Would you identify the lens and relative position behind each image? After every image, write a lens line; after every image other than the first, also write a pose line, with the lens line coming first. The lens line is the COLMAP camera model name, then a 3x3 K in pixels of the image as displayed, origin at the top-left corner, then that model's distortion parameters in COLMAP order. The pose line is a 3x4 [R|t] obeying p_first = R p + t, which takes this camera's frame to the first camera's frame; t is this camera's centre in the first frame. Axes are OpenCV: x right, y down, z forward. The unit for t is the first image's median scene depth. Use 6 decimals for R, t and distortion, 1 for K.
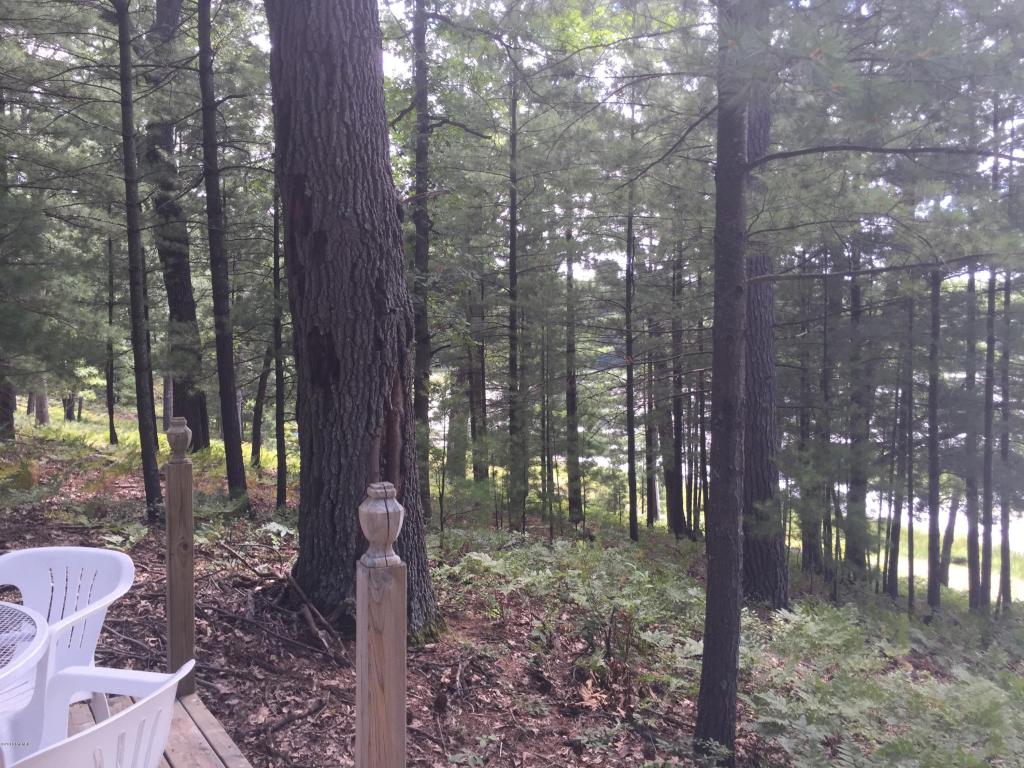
lens RADIAL K [[889.5, 0, 510.9], [0, 889.5, 379.5], [0, 0, 1]] dist [0.089322, -0.134858]
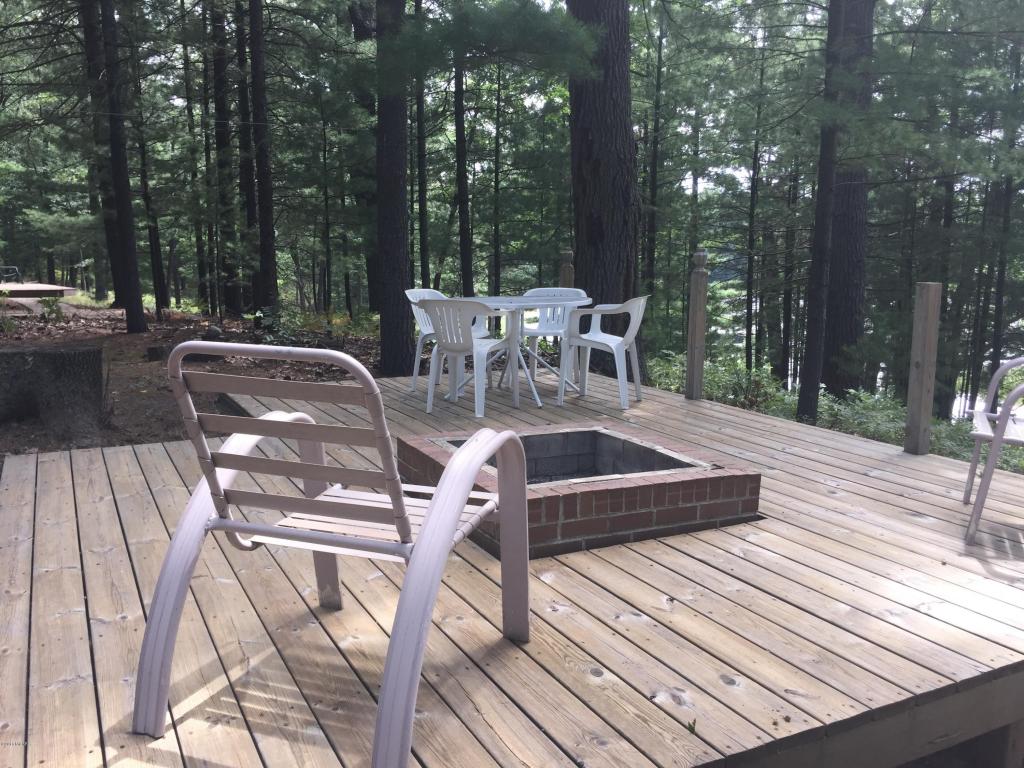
lens RADIAL K [[889.5, 0, 510.9], [0, 889.5, 379.5], [0, 0, 1]] dist [0.089322, -0.134858]
pose [[0.993598, 0.026803, -0.109745, -0.048710], [-0.016644, 0.995577, 0.092458, 0.032650], [0.111737, -0.090040, 0.989650, -0.244225]]
